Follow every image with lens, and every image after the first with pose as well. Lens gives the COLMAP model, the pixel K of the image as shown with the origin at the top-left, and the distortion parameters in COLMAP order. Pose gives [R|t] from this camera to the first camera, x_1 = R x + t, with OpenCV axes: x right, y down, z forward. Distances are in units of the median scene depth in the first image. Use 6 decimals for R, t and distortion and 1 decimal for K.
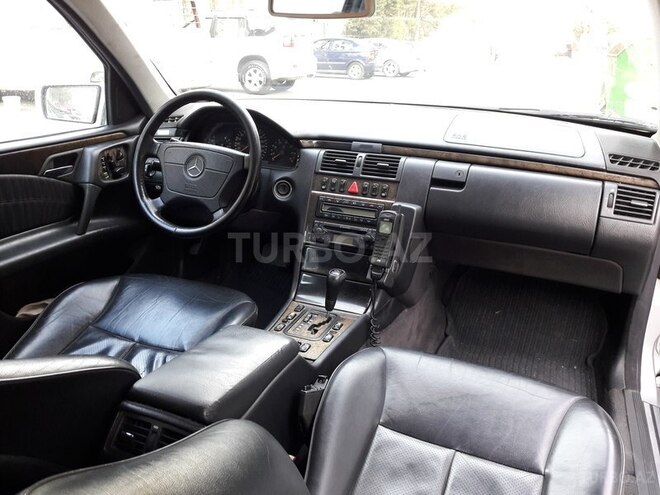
lens RADIAL K [[537.6, 0, 340.2], [0, 537.6, 248.5], [0, 0, 1]] dist [0.172198, -0.231012]
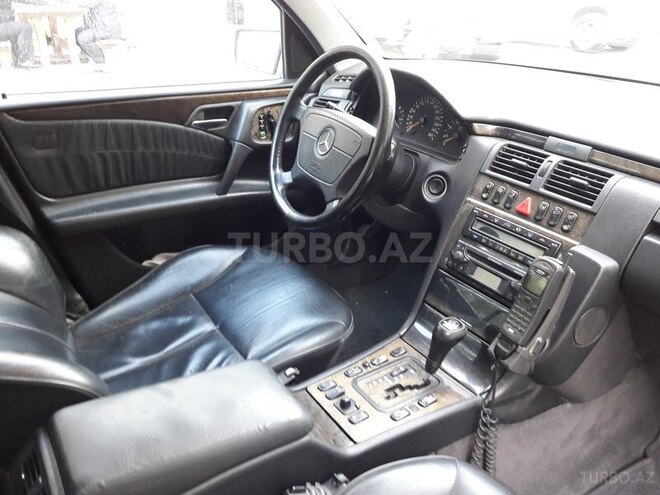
lens RADIAL K [[537.6, 0, 340.2], [0, 537.6, 248.5], [0, 0, 1]] dist [0.172198, -0.231012]
pose [[0.846833, 0.248025, -0.470486, 0.161474], [-0.211297, 0.968691, 0.130347, -0.101135], [0.488085, -0.010970, 0.872727, 0.296638]]
